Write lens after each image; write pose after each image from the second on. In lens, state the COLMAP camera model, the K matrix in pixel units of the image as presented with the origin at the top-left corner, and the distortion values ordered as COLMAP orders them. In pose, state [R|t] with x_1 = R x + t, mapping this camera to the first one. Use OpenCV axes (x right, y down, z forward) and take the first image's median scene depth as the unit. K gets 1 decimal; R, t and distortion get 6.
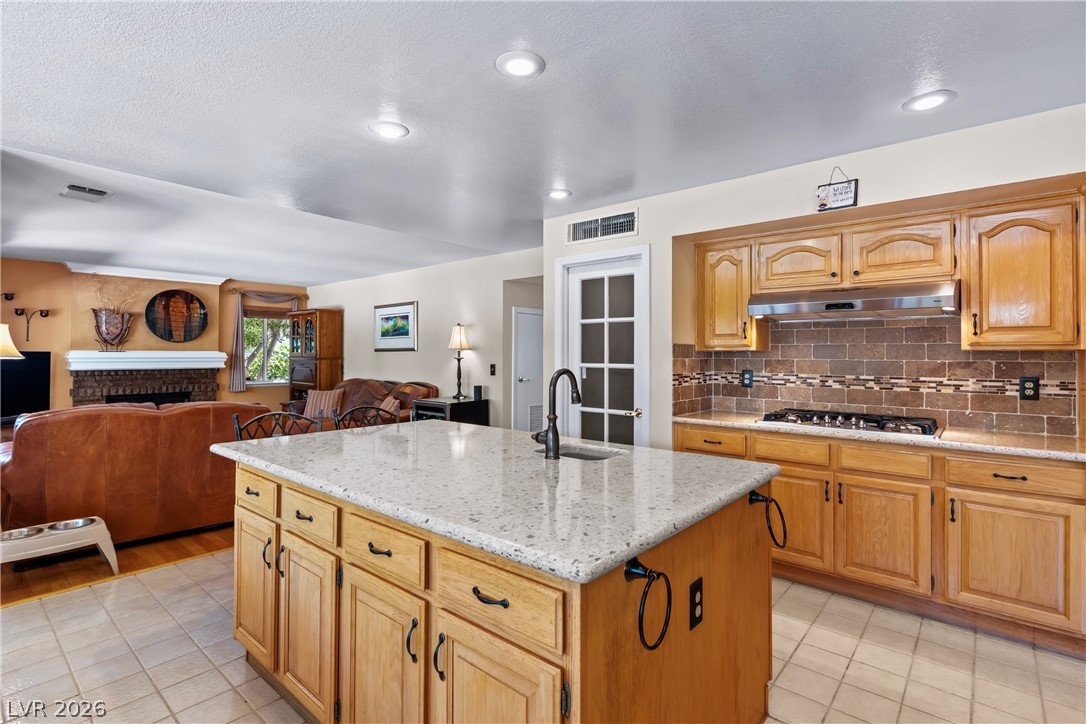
lens RADIAL K [[514.3, 0, 544.0], [0, 514.3, 350.4], [0, 0, 1]] dist [0.001828, 0.001061]
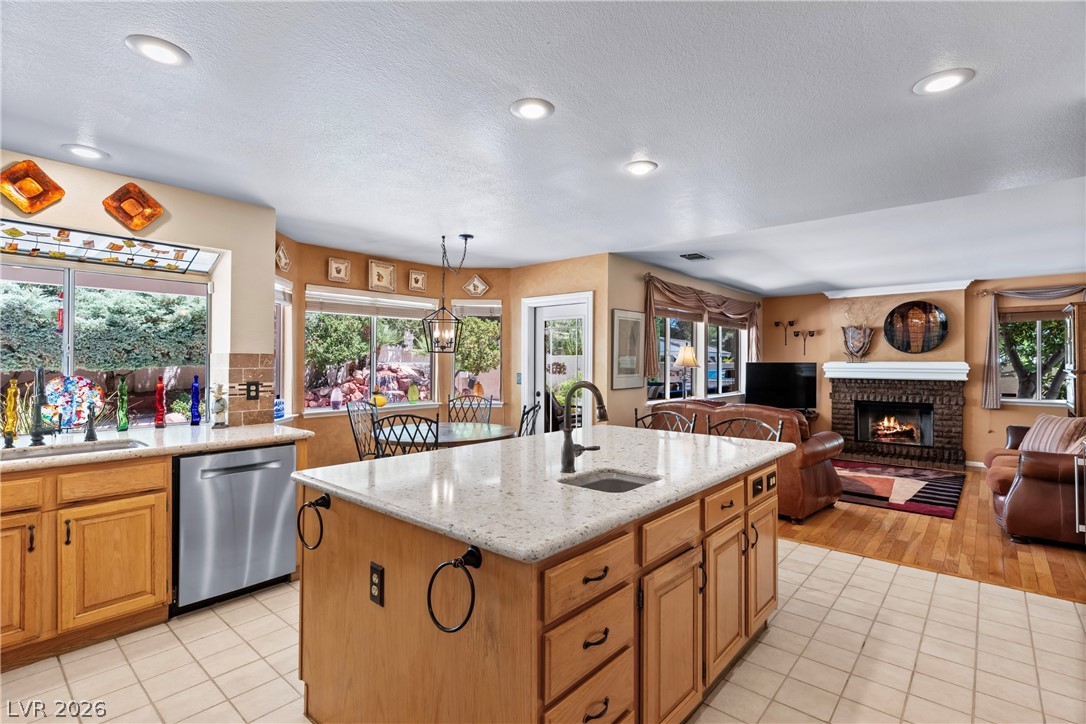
lens RADIAL K [[514.3, 0, 543.9], [0, 514.3, 359.1], [0, 0, 1]] dist [0.001828, 0.001061]
pose [[-0.010344, -0.008504, -0.999910, 0.322134], [0.004403, 0.999954, -0.008550, 0.001108], [0.999937, -0.004491, -0.010306, 0.307927]]
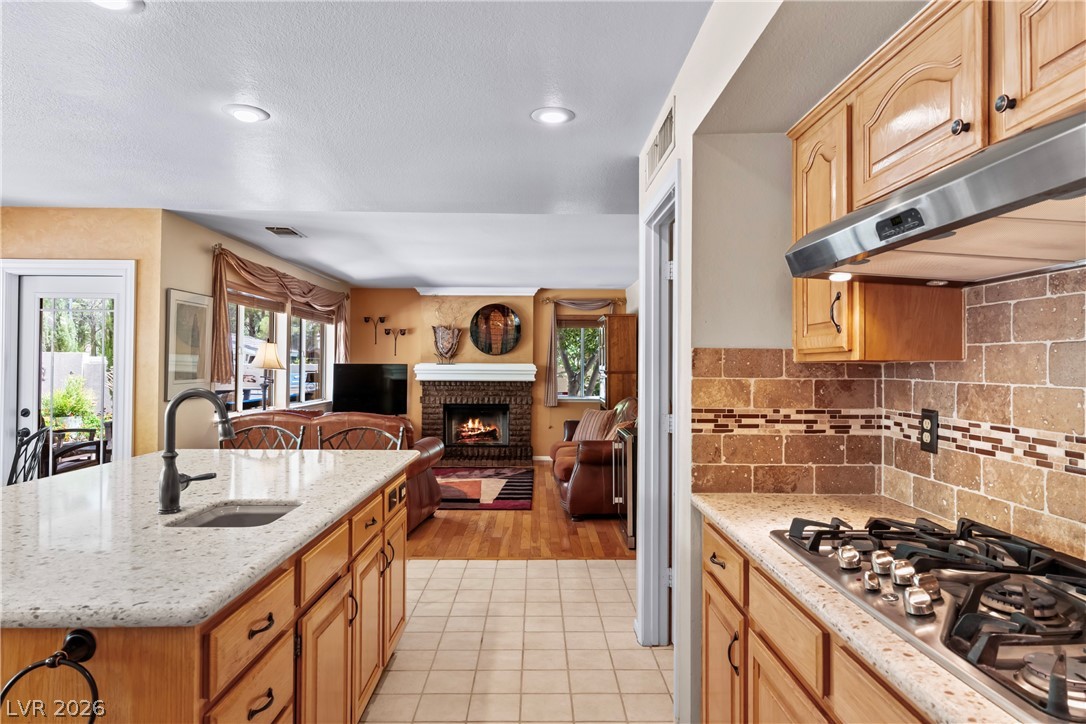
lens RADIAL K [[639.0, 0, 546.2], [0, 639.0, 358.4], [0, 0, 1]] dist [-0.002745, 0.003174]
pose [[0.658494, -0.006965, -0.752554, 0.333283], [0.001803, 0.999969, -0.007677, 0.000932], [0.752584, 0.003698, 0.658486, 0.257445]]
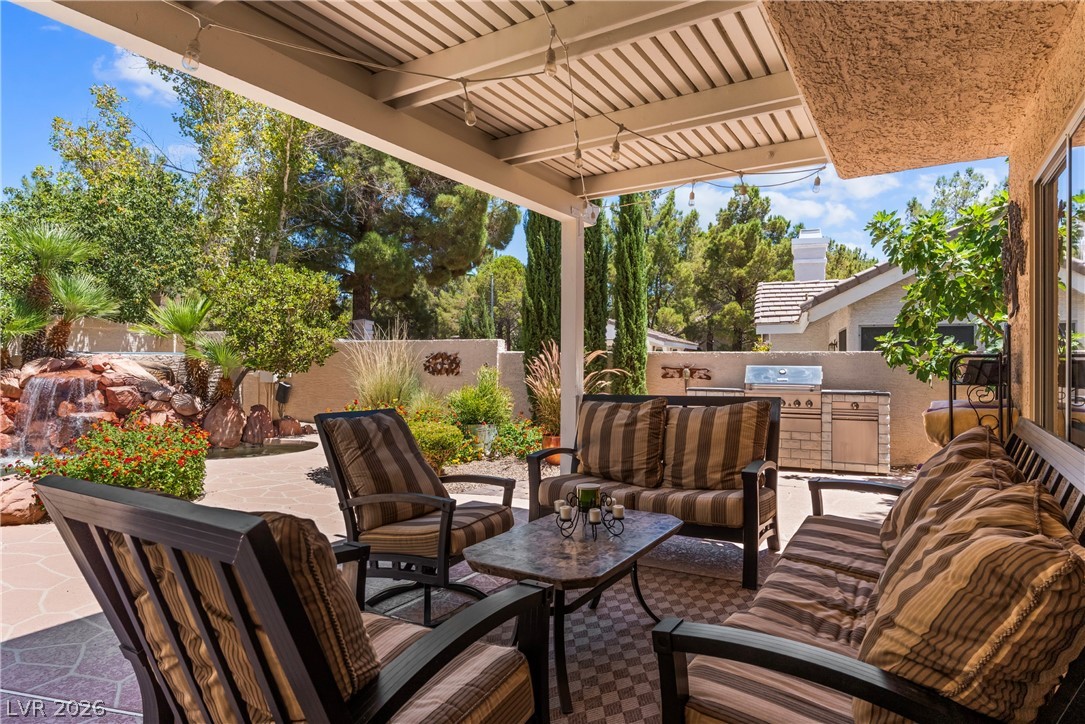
lens RADIAL K [[614.3, 0, 540.4], [0, 614.3, 361.0], [0, 0, 1]] dist [0.003799, 0.001930]
pose [[0.153026, -0.002746, -0.988218, -0.550450], [0.004577, 0.999987, -0.002070, 0.020371], [0.988212, -0.004206, 0.153037, 0.346941]]
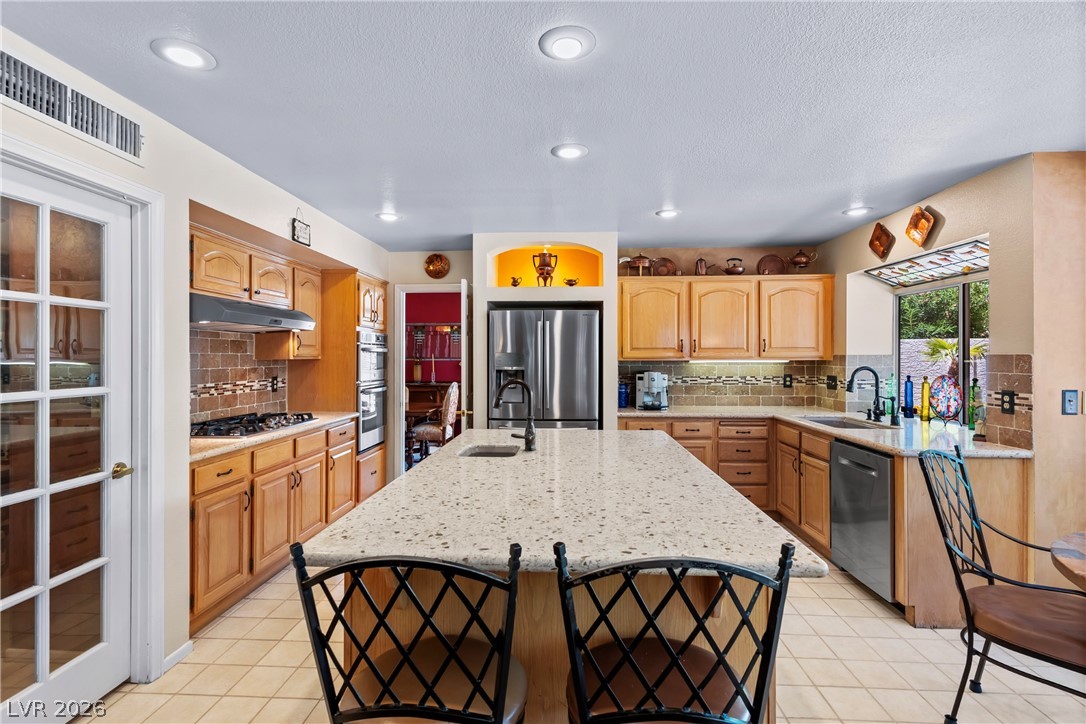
lens RADIAL K [[514.3, 0, 537.6], [0, 514.3, 358.2], [0, 0, 1]] dist [0.001828, 0.001061]
pose [[-0.599420, -0.006235, 0.800410, -0.320438], [-0.008262, 0.999965, 0.001602, -0.005204], [-0.800392, -0.005652, -0.599451, 0.558667]]
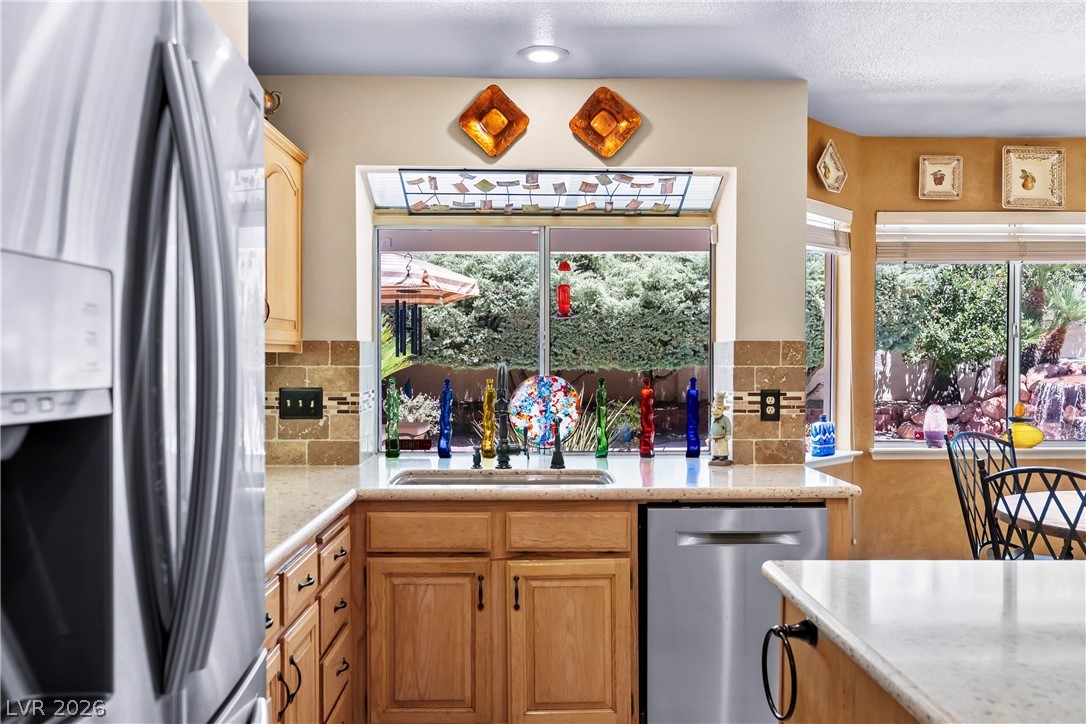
lens RADIAL K [[924.3, 0, 541.2], [0, 924.3, 377.9], [0, 0, 1]] dist [-0.008965, 0.010743]
pose [[-0.750994, 0.011830, -0.660203, 0.259105], [0.003159, 0.999892, 0.014323, 0.003257], [0.660301, 0.008671, -0.750951, 0.325477]]
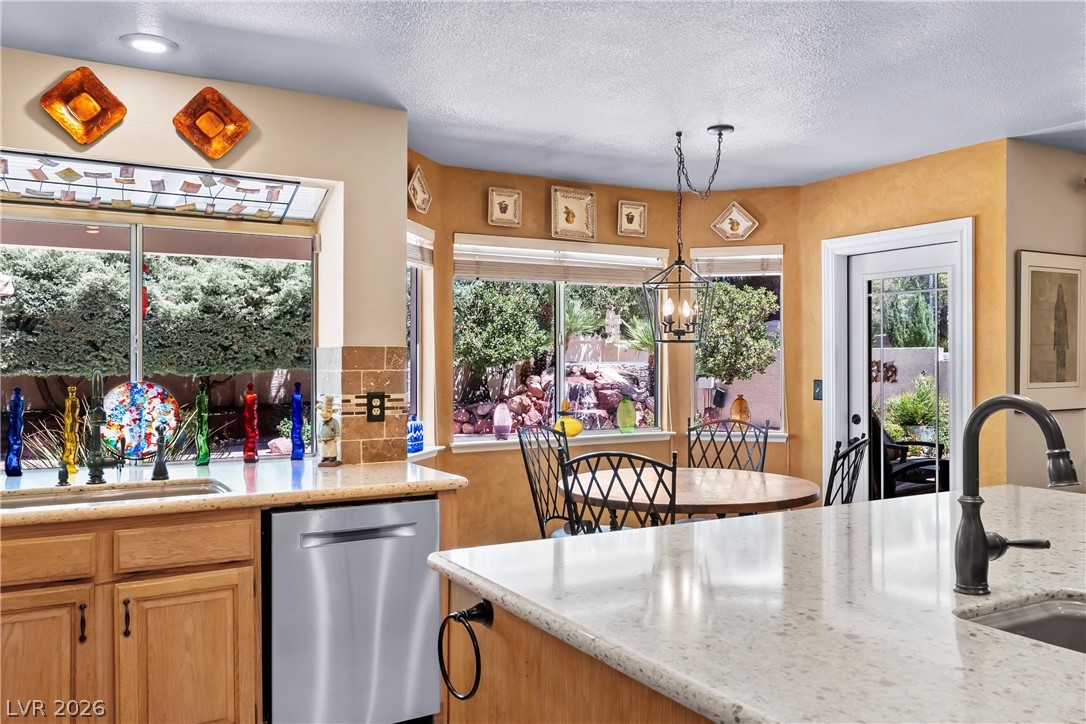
lens RADIAL K [[869.2, 0, 543.5], [0, 869.2, 358.1], [0, 0, 1]] dist [-0.010373, 0.018550]
pose [[-0.338625, -0.005996, -0.940902, 0.277006], [0.008602, 0.999918, -0.009468, 0.002996], [0.940882, -0.011300, -0.338546, 0.289159]]
